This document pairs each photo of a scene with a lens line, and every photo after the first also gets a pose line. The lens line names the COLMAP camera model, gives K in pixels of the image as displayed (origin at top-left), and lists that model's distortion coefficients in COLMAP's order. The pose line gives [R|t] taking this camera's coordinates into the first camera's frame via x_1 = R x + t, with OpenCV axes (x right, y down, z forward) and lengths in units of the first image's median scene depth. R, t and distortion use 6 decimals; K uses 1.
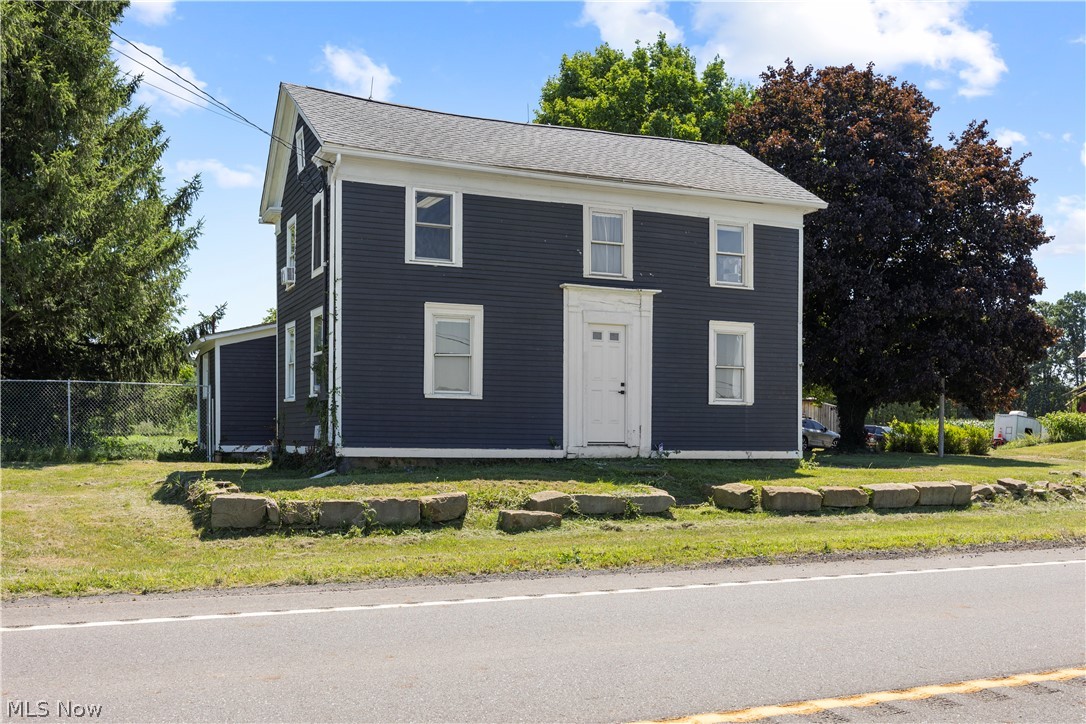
lens RADIAL K [[1097.1, 0, 543.1], [0, 1097.1, 453.9], [0, 0, 1]] dist [-0.007281, -0.005086]
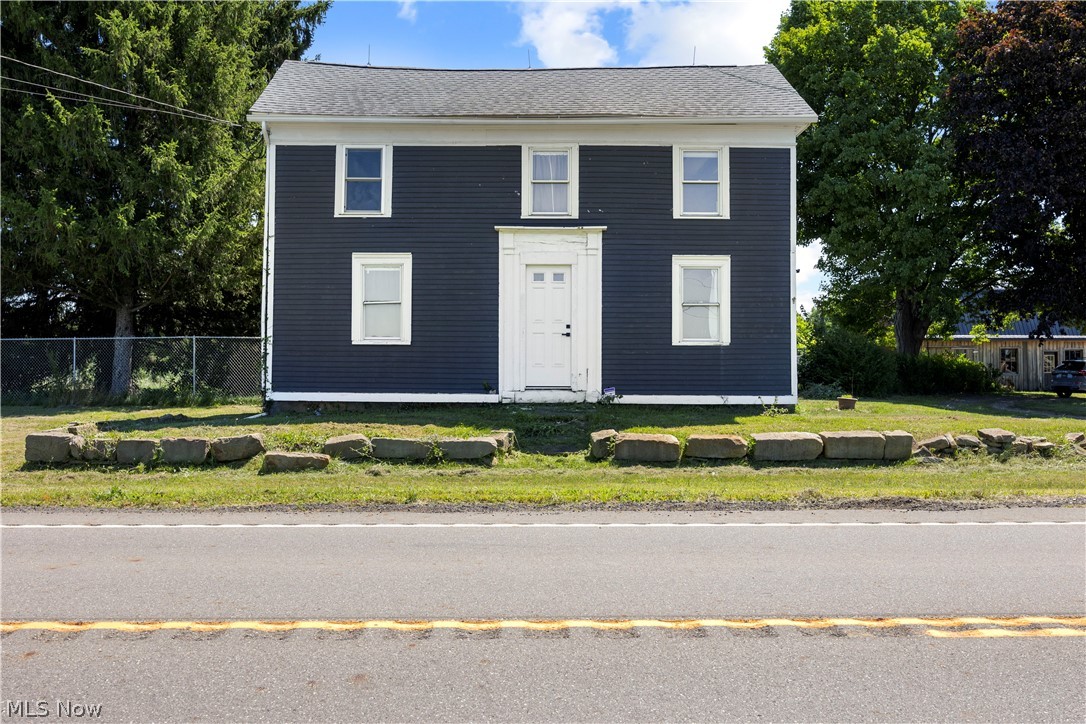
lens RADIAL K [[1086.1, 0, 543.0], [0, 1086.1, 362.0], [0, 0, 1]] dist [-0.009814, -0.007916]
pose [[0.913014, -0.013426, -0.407707, 0.459793], [-0.001963, 0.999302, -0.037305, 0.003564], [0.407923, 0.034861, 0.912351, 0.129058]]
